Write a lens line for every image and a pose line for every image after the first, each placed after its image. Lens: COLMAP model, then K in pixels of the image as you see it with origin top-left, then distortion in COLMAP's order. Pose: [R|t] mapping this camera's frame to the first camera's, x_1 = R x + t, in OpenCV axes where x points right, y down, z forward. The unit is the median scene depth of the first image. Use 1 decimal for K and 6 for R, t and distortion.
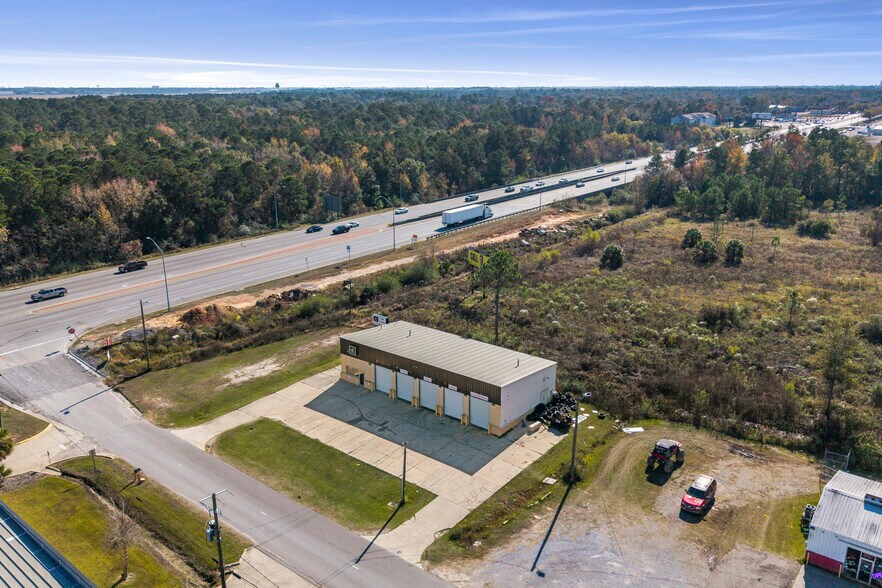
lens RADIAL K [[696.8, 0, 441.0], [0, 696.8, 294.0], [0, 0, 1]] dist [0.061722, -0.098957]
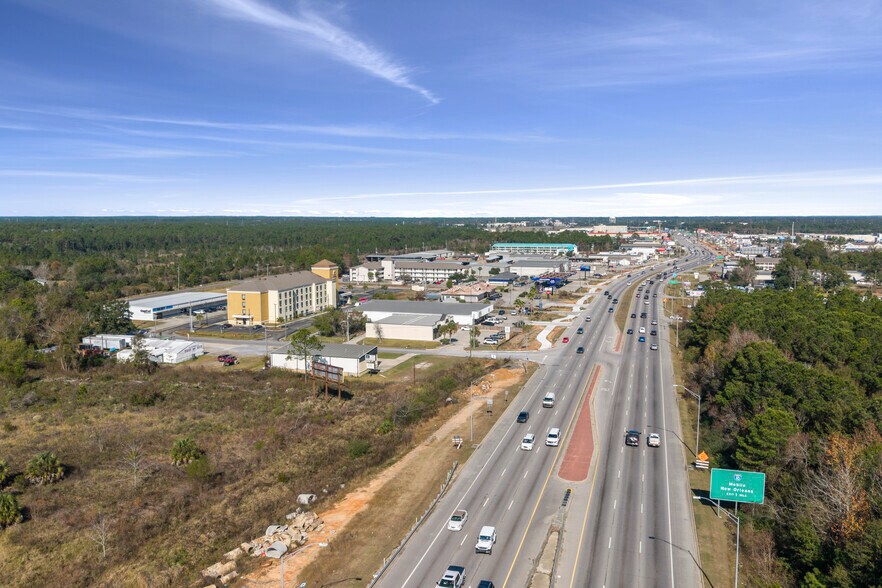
lens RADIAL K [[687.8, 0, 443.2], [0, 687.8, 292.9], [0, 0, 1]] dist [0.060721, -0.088807]
pose [[-0.930676, 0.042155, -0.363409, 0.330287], [-0.101442, 0.924655, 0.367047, -0.687306], [0.351500, 0.378466, -0.856277, 2.206677]]
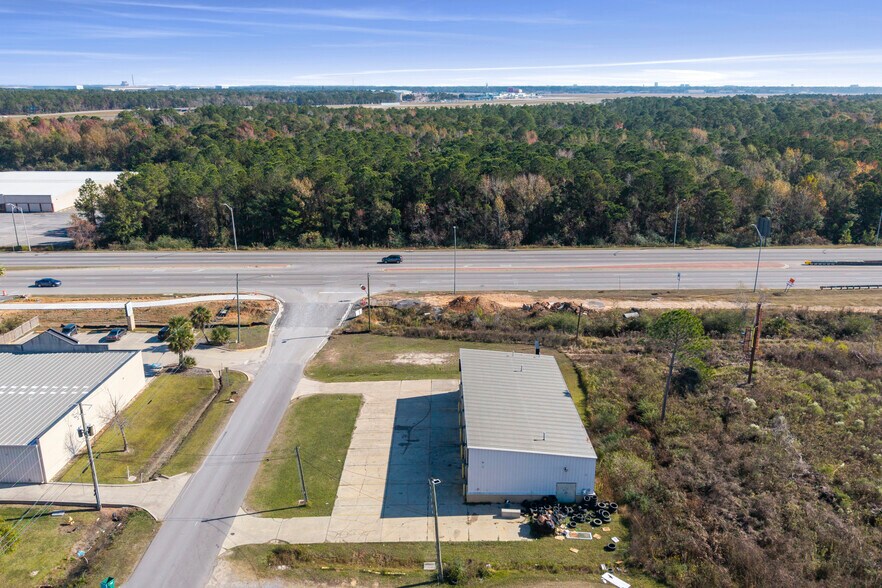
lens RADIAL K [[677.8, 0, 441.8], [0, 677.8, 324.0], [0, 0, 1]] dist [0.046318, -0.070689]
pose [[0.627426, 0.259580, -0.734136, 0.424908], [-0.224691, 0.963050, 0.148490, -0.087577], [0.745554, 0.071787, 0.662567, 0.268230]]
